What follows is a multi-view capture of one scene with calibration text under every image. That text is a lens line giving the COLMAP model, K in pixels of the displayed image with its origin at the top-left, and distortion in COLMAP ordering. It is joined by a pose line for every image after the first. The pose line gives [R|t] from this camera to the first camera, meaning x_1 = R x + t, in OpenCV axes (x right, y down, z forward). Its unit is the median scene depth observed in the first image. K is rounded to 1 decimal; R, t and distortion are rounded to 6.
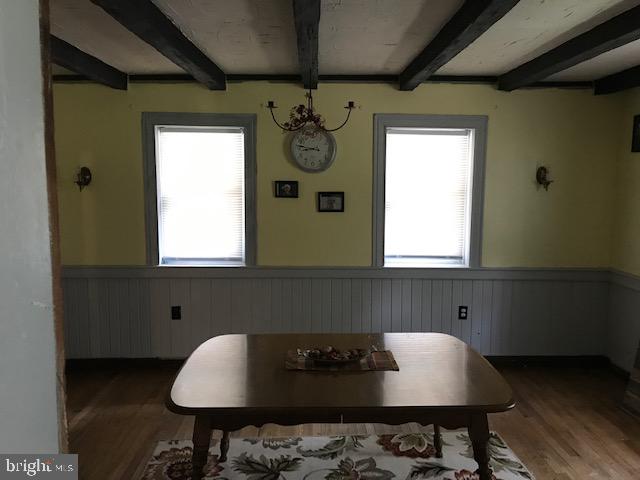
lens RADIAL K [[535.2, 0, 320.4], [0, 535.2, 242.6], [0, 0, 1]] dist [0.067502, -0.081561]
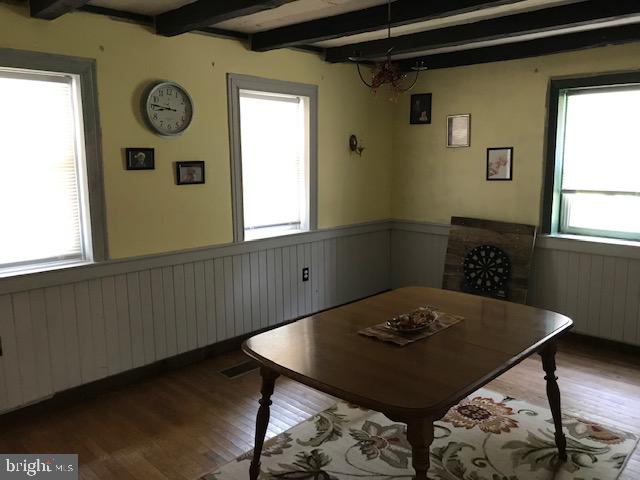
lens RADIAL K [[535.2, 0, 325.9], [0, 535.2, 241.6], [0, 0, 1]] dist [0.067502, -0.081561]
pose [[0.711382, -0.126901, 0.691253, -0.438875], [0.091367, 0.991915, 0.088070, -0.022979], [-0.696841, 0.000506, 0.717226, 0.231889]]
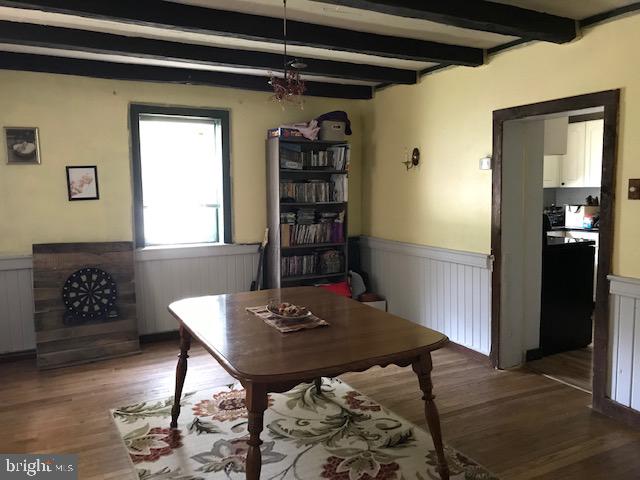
lens RADIAL K [[535.2, 0, 316.8], [0, 535.2, 235.0], [0, 0, 1]] dist [0.067502, -0.081561]
pose [[-0.450692, -0.088947, 0.888237, -0.551046], [0.110984, 0.981720, 0.154622, -0.061324], [-0.885753, 0.168267, -0.432582, 0.812323]]
